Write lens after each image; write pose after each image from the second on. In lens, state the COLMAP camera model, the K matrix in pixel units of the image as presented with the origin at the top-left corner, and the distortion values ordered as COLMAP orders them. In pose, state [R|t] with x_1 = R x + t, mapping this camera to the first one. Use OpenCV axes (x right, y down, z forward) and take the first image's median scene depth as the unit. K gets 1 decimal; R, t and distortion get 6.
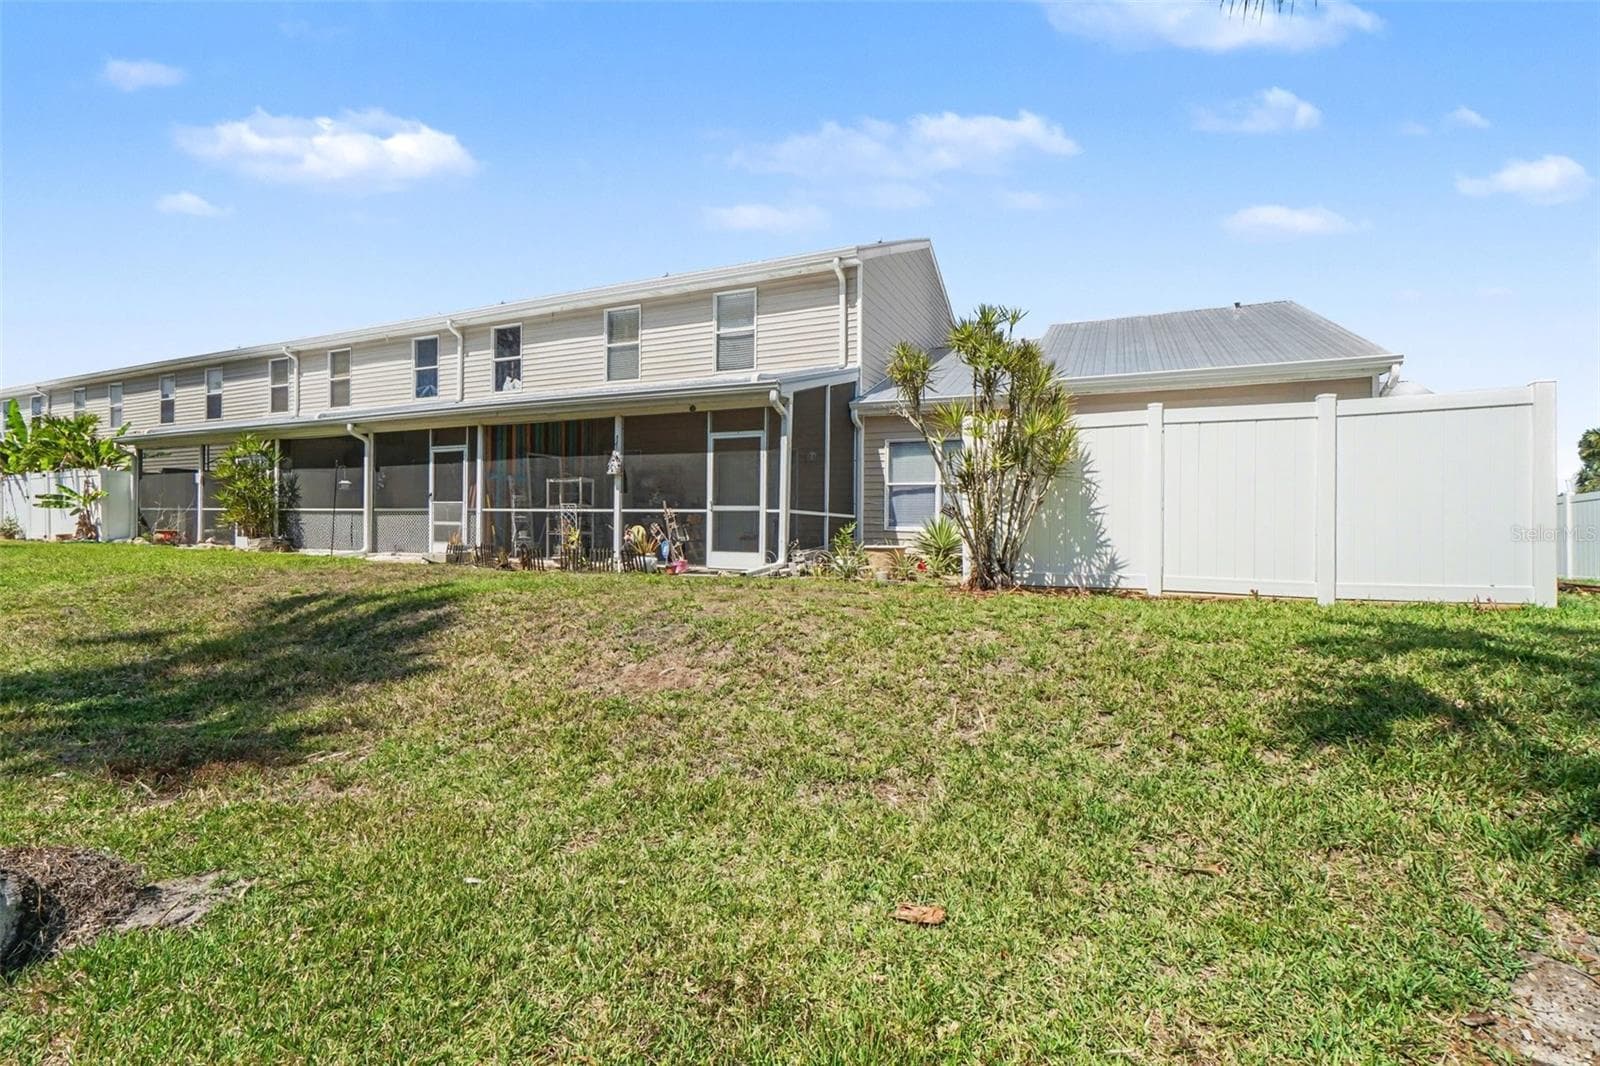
lens RADIAL K [[710.0, 0, 799.9], [0, 710.0, 533.9], [0, 0, 1]] dist [-0.012660, -0.000039]
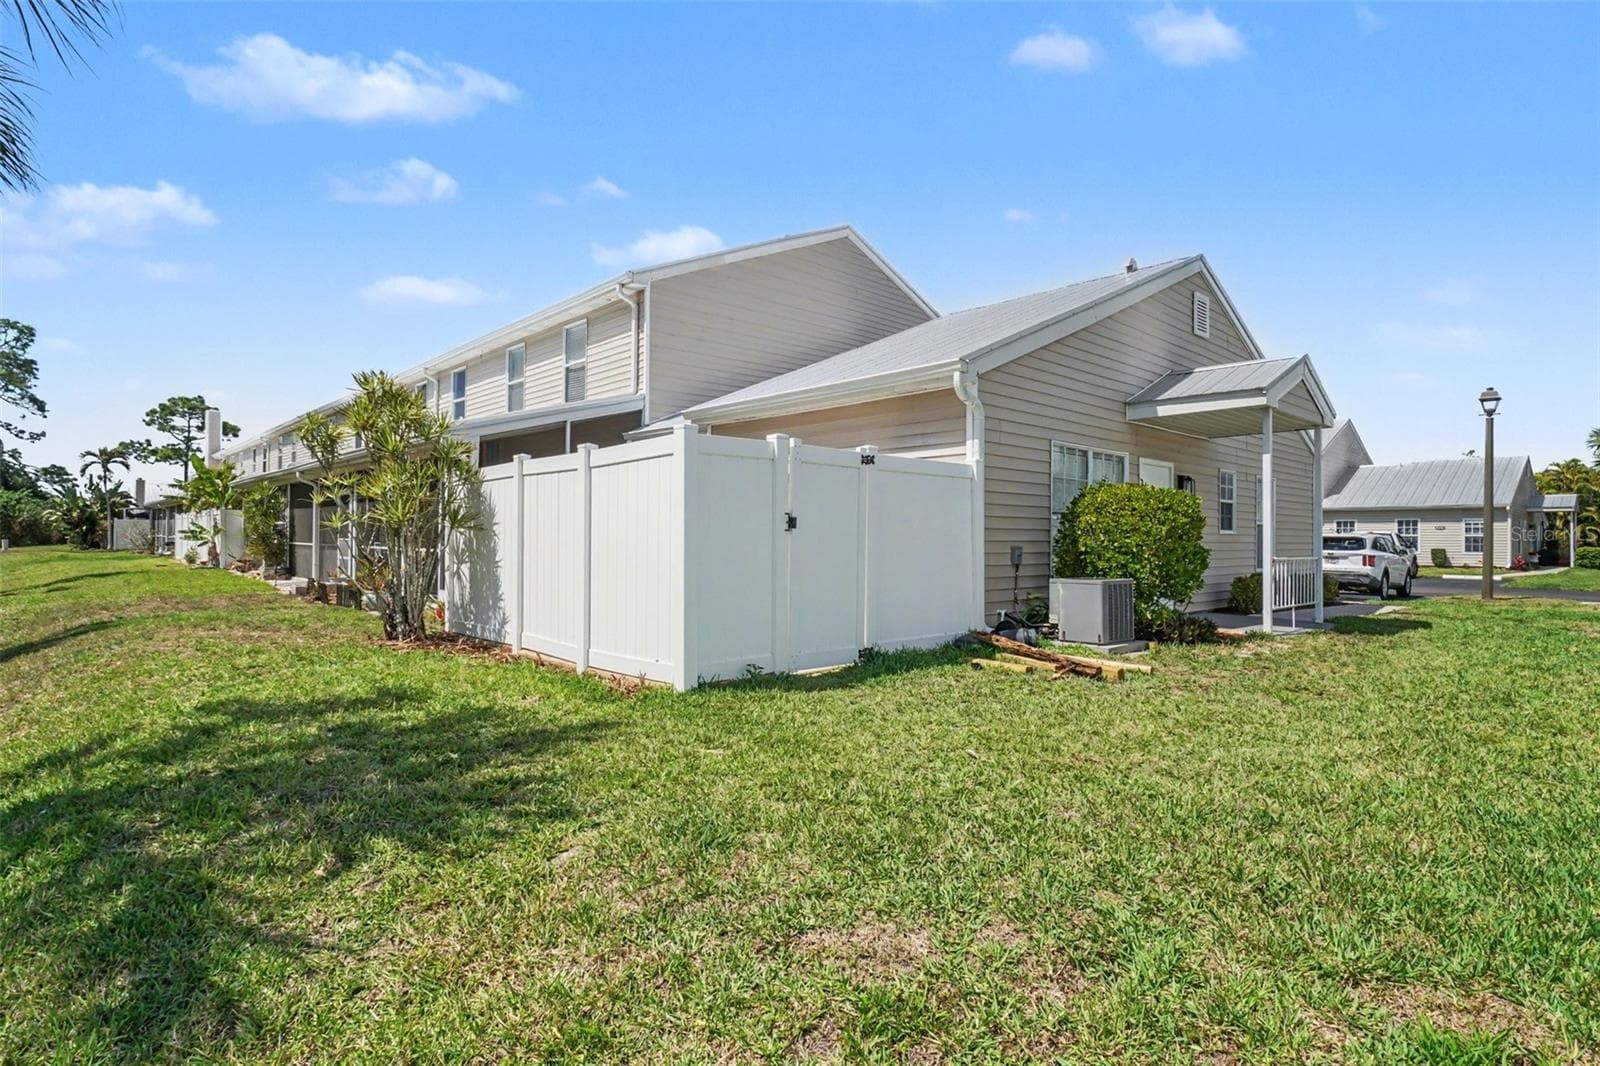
lens RADIAL K [[838.2, 0, 797.8], [0, 838.2, 536.5], [0, 0, 1]] dist [0.004500, 0.000134]
pose [[0.914997, -0.011223, -0.403305, 0.716393], [0.012580, 0.999921, 0.000714, -0.039109], [0.403265, -0.005726, 0.915065, 0.036292]]
